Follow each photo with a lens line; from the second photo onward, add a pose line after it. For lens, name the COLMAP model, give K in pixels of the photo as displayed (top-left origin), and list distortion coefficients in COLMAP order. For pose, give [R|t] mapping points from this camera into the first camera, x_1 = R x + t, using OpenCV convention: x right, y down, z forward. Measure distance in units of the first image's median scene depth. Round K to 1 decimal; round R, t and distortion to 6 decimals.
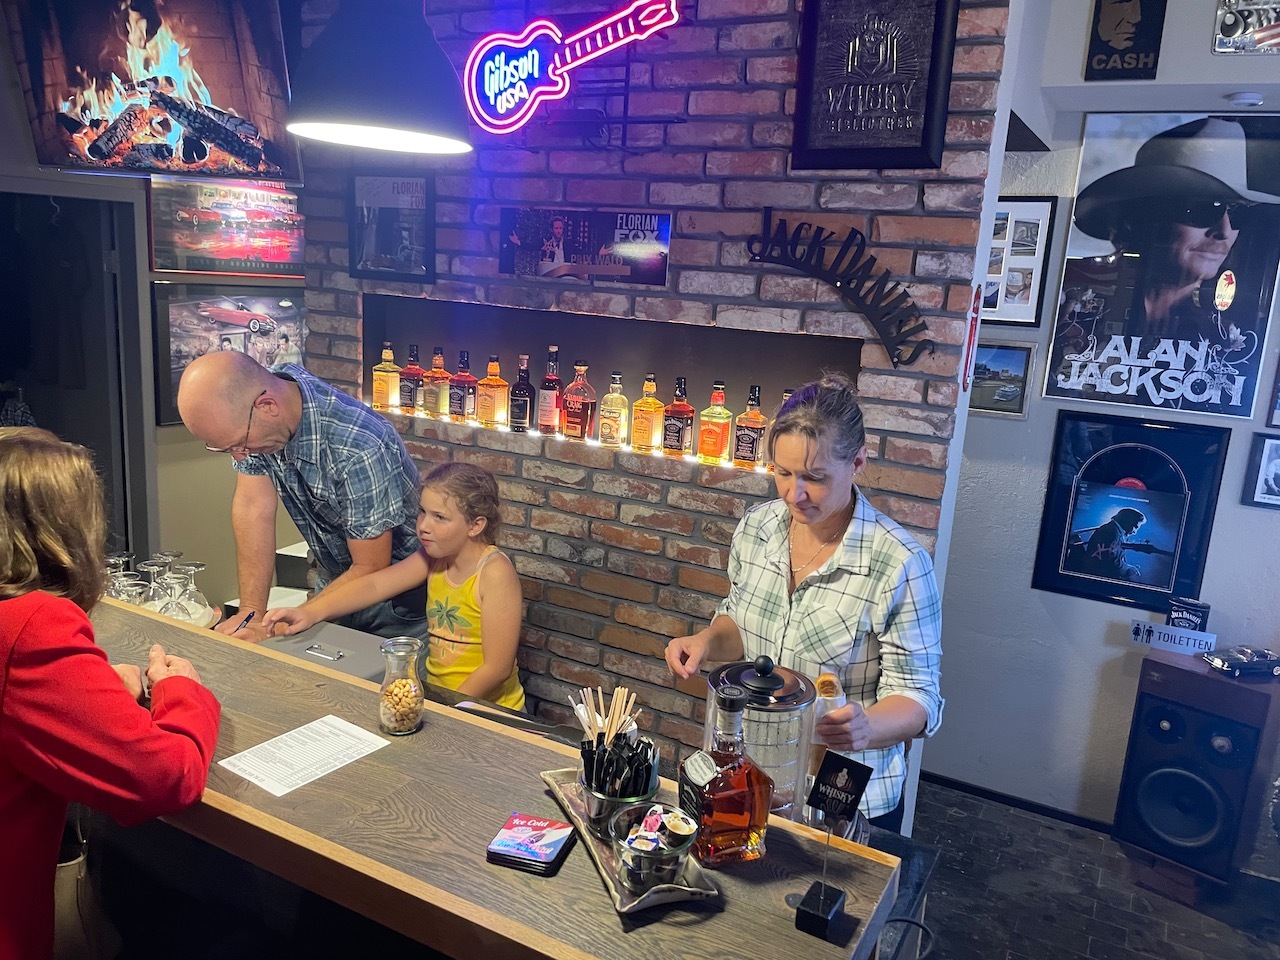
lens RADIAL K [[974.4, 0, 645.1], [0, 974.4, 477.3], [0, 0, 1]] dist [0.085774, -0.118189]
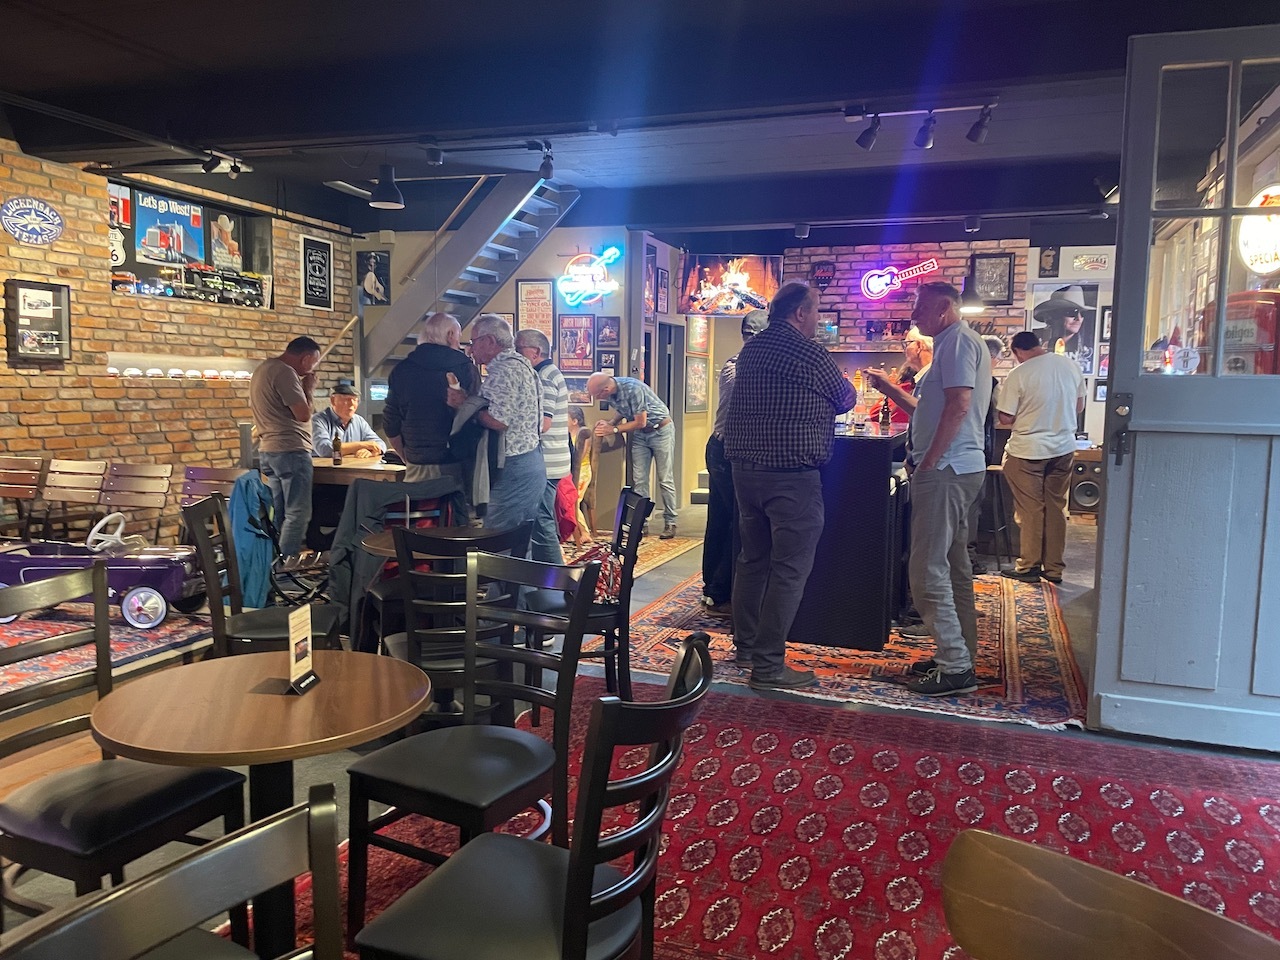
lens RADIAL K [[974.4, 0, 648.2], [0, 974.4, 483.1], [0, 0, 1]] dist [0.085774, -0.118189]
pose [[0.986167, -0.064347, 0.152755, -1.483739], [0.078788, 0.992780, -0.090447, 0.520292], [-0.145832, 0.101232, 0.984116, -2.137928]]
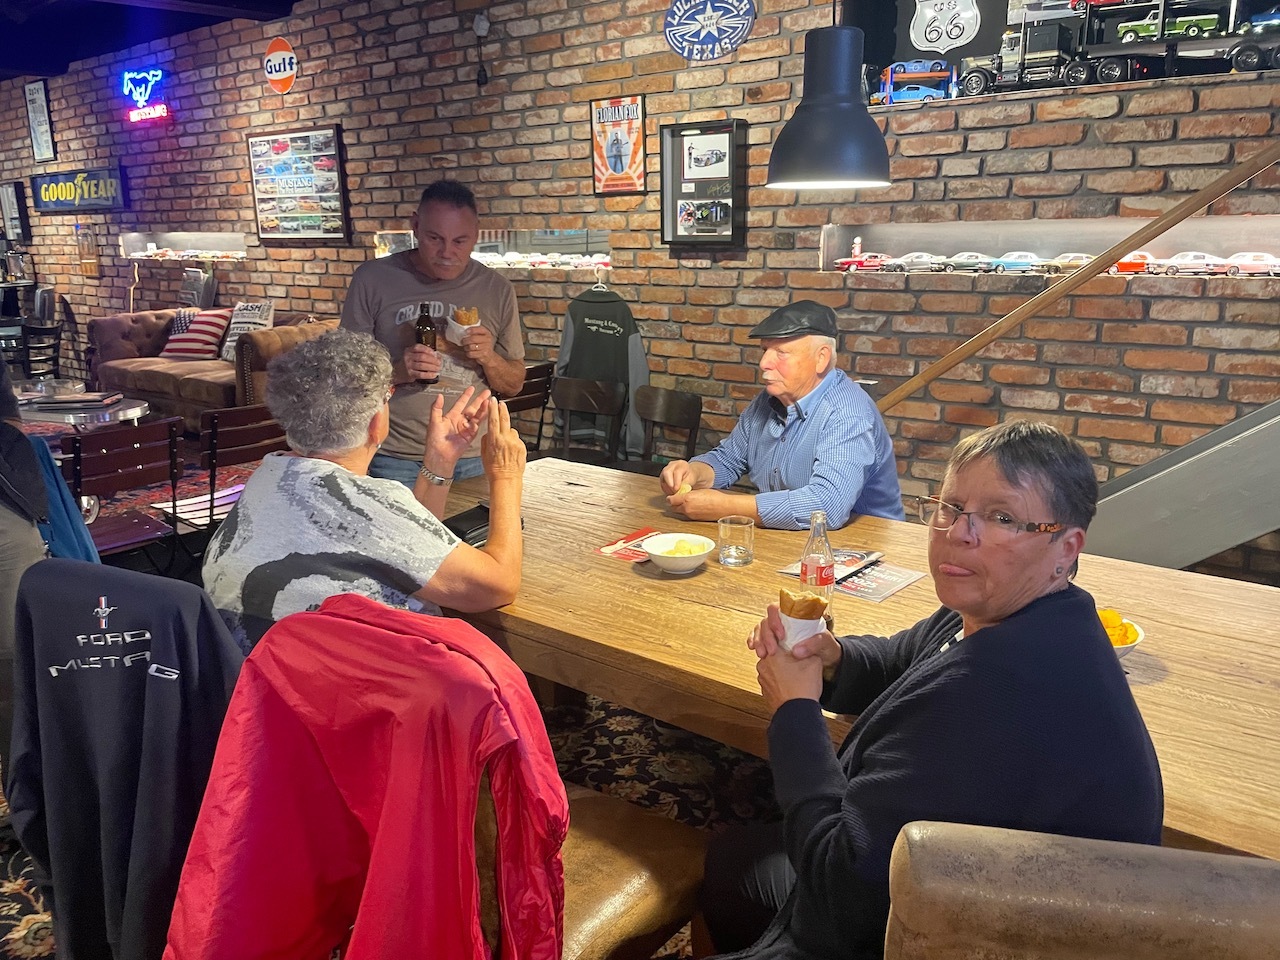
lens RADIAL K [[974.4, 0, 656.3], [0, 974.4, 489.9], [0, 0, 1]] dist [0.085774, -0.118189]
pose [[-0.175620, 0.187334, -0.966470, -0.942419], [-0.198266, 0.954882, 0.221116, -0.040709], [0.964286, 0.230450, -0.130554, 0.515983]]
